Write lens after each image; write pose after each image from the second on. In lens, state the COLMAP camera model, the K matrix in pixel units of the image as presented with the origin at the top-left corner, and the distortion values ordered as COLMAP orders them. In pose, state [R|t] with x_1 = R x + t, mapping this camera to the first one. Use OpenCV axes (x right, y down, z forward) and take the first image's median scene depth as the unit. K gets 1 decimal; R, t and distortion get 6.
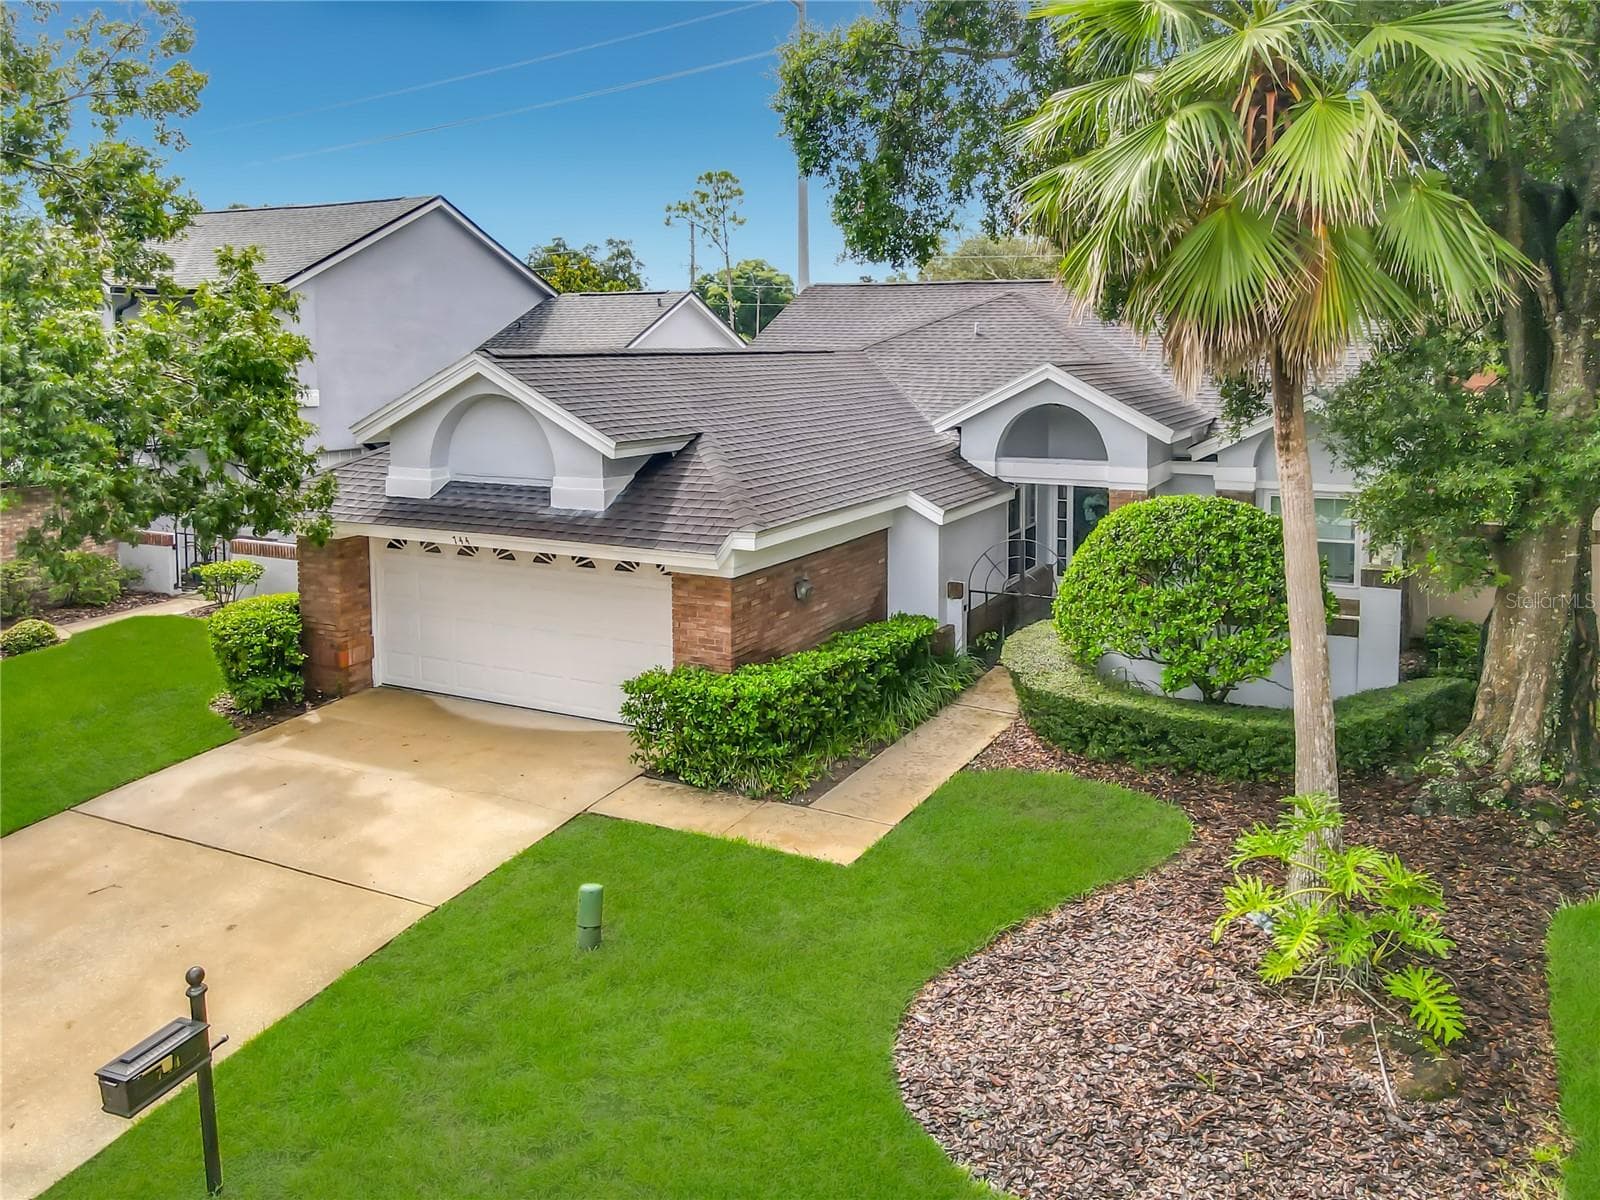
lens RADIAL K [[1167.4, 0, 830.9], [0, 1167.4, 543.1], [0, 0, 1]] dist [-0.001875, 0.025139]
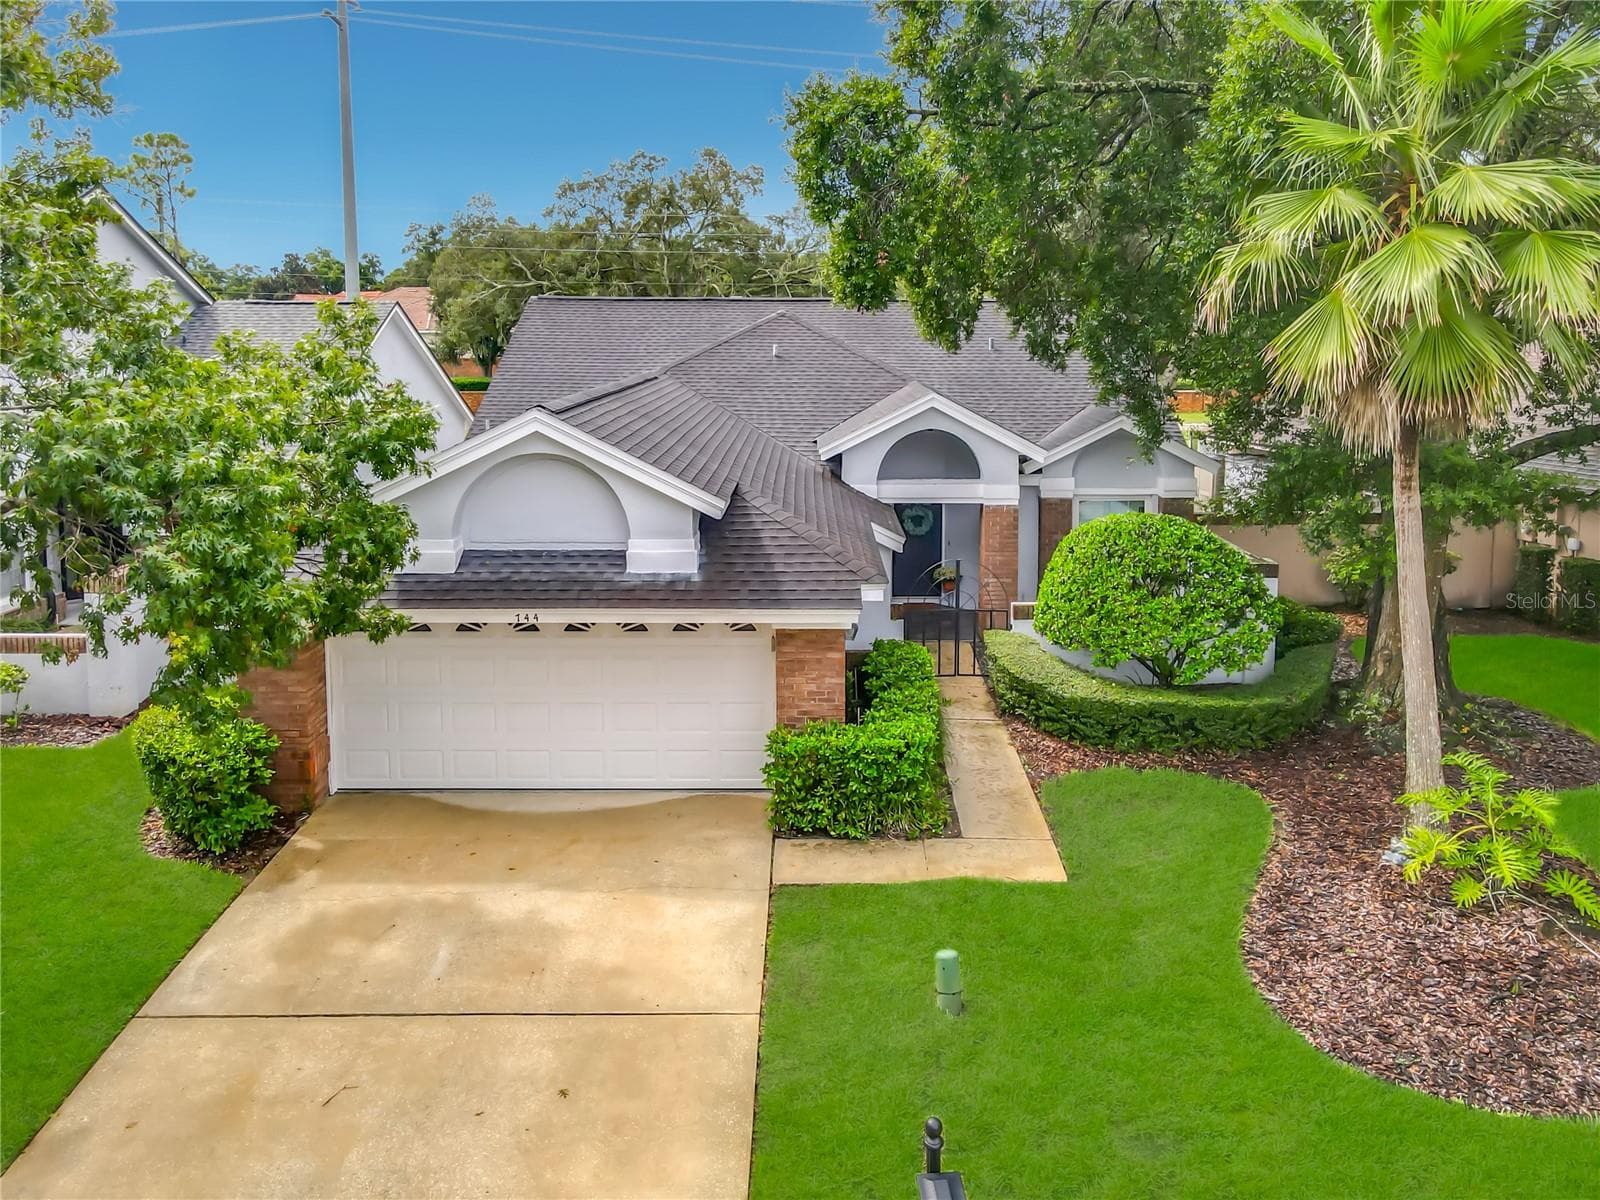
lens RADIAL K [[1167.4, 0, 807.9], [0, 1167.4, 552.4], [0, 0, 1]] dist [-0.001875, 0.025139]
pose [[0.898927, -0.080608, 0.430618, -0.526291], [0.071021, 0.996738, 0.038322, -0.074770], [-0.432303, -0.003866, 0.901720, 0.096949]]
